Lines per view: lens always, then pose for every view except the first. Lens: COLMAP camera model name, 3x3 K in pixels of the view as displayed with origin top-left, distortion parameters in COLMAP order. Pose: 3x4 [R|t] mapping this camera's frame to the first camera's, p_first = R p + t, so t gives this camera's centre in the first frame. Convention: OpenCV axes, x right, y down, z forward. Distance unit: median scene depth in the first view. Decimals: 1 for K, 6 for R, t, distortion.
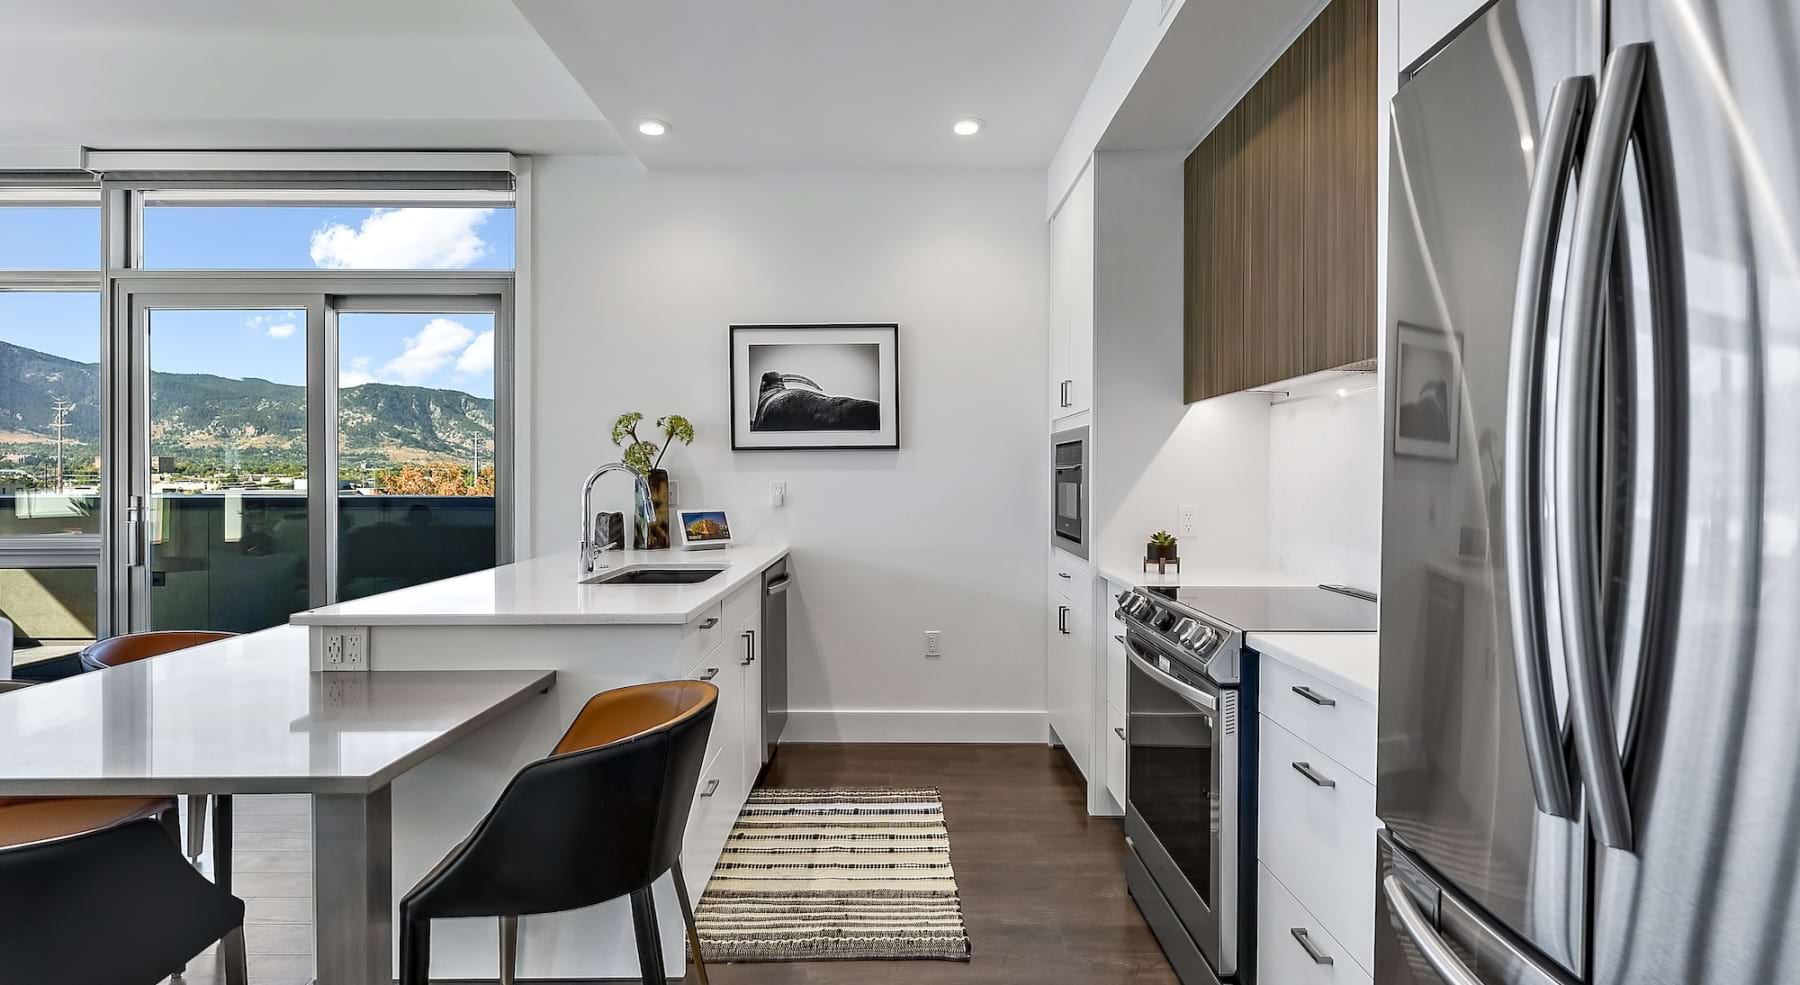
lens RADIAL K [[861.2, 0, 885.5], [0, 861.2, 465.5], [0, 0, 1]] dist [0.016976, -0.000021]
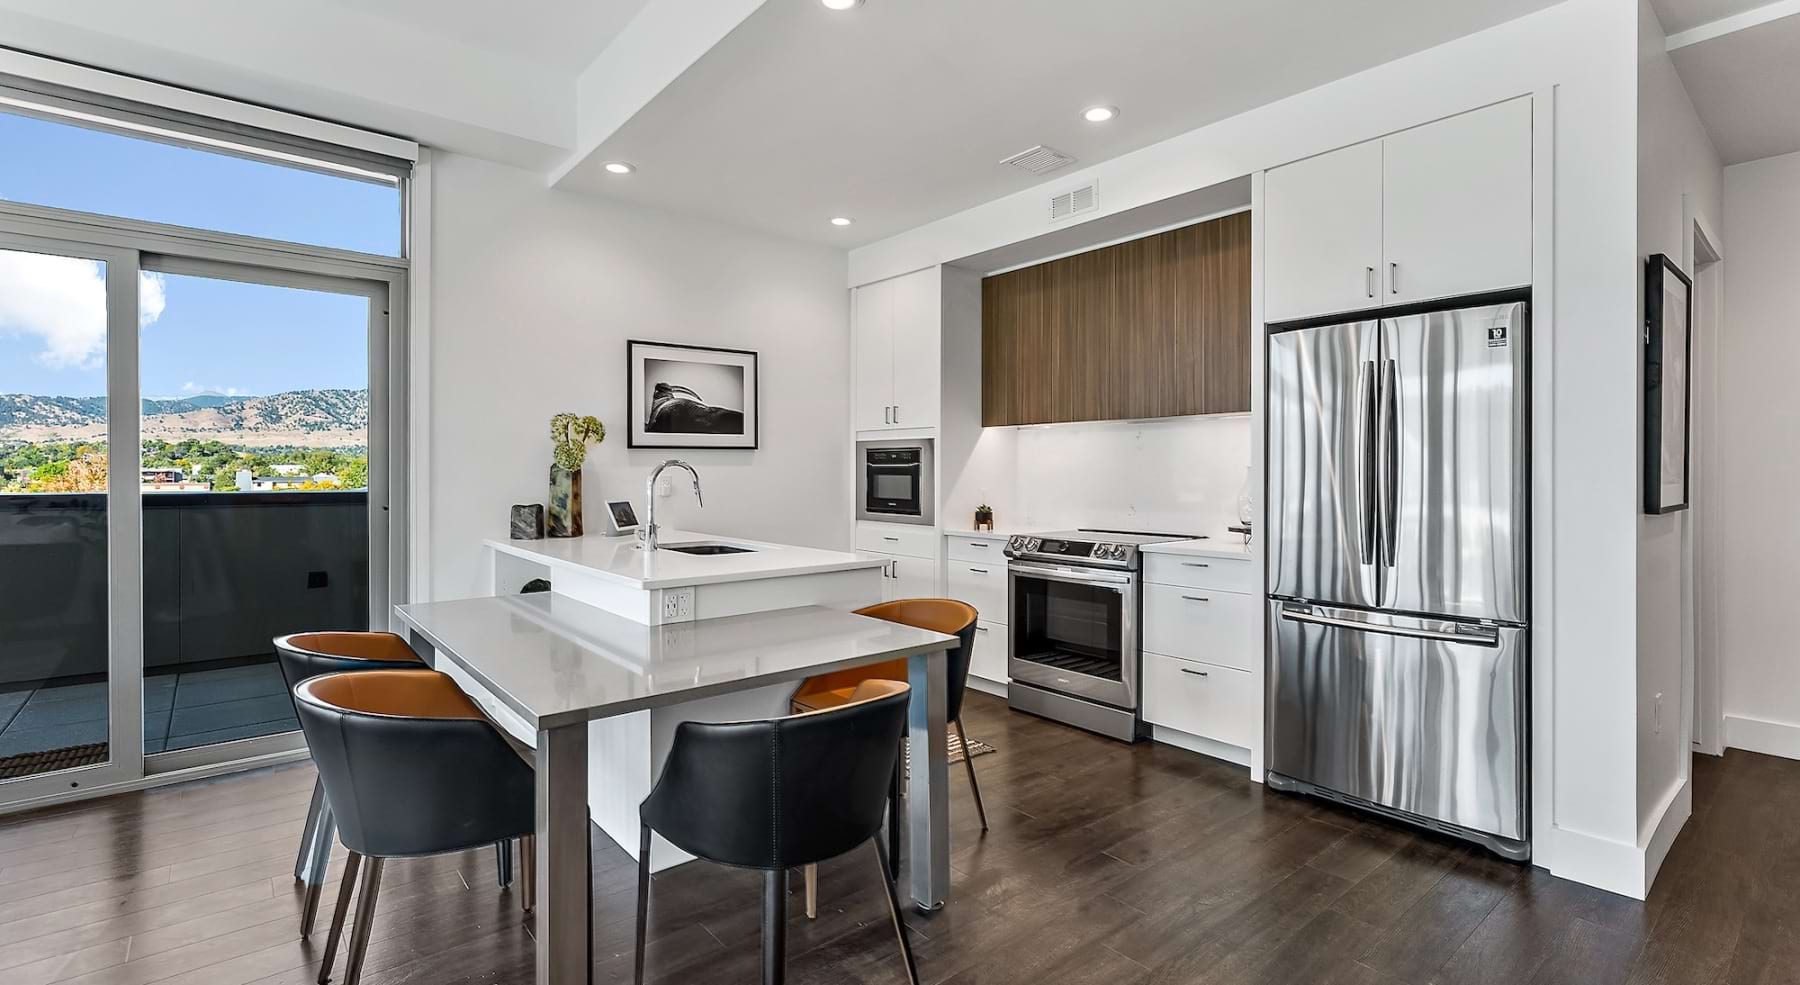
lens RADIAL K [[817.2, 0, 900.5], [0, 817.2, 469.4], [0, 0, 1]] dist [-0.004731, -0.002064]
pose [[0.763268, 0.002411, 0.646078, -0.633215], [-0.009012, 0.999935, 0.006914, 0.000150], [-0.646019, -0.011100, 0.763240, -0.070394]]
